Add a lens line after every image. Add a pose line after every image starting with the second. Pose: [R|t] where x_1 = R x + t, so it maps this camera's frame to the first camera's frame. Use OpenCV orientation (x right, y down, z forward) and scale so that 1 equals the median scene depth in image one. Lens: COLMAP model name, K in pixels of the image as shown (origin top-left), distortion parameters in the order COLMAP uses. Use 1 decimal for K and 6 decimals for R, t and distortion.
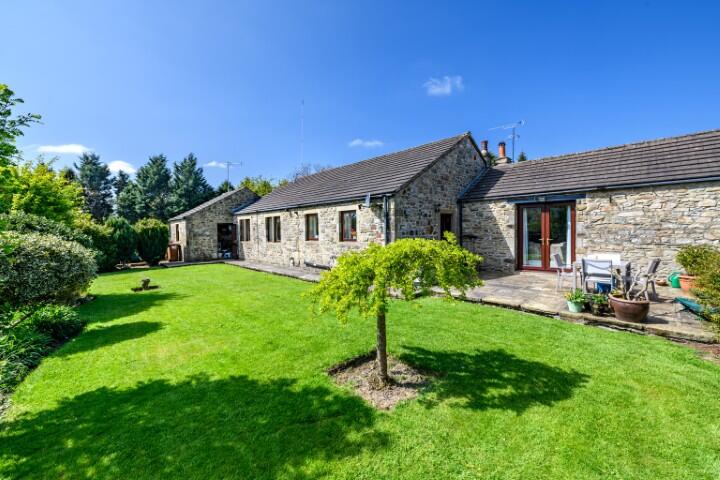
lens RADIAL K [[287.6, 0, 362.6], [0, 287.6, 235.5], [0, 0, 1]] dist [0.001829, 0.000060]
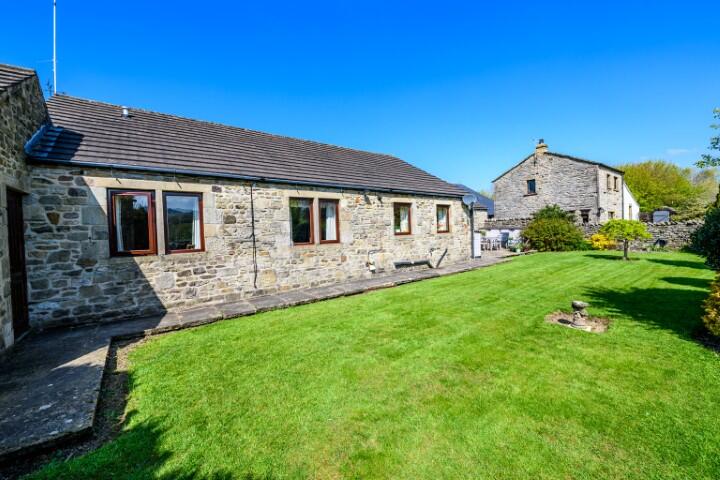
lens RADIAL K [[287.6, 0, 359.4], [0, 287.6, 239.4], [0, 0, 1]] dist [0.001829, 0.000060]
pose [[0.113244, -0.021340, 0.993338, -1.185071], [0.048195, 0.998710, 0.015961, 0.012285], [-0.992398, 0.046067, 0.114127, 1.203388]]
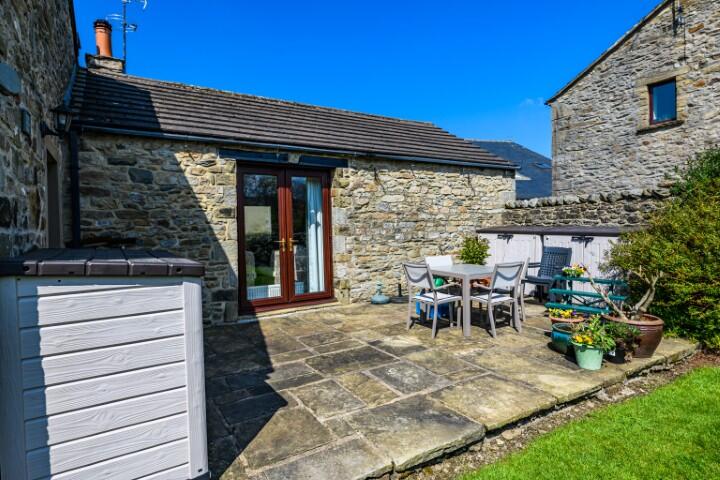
lens RADIAL K [[401.6, 0, 363.1], [0, 401.6, 238.7], [0, 0, 1]] dist [0.005885, 0.000171]
pose [[0.207677, -0.008747, 0.978158, -0.022825], [0.039945, 0.999202, 0.000454, 0.014549], [-0.977381, 0.038978, 0.207861, 0.683390]]
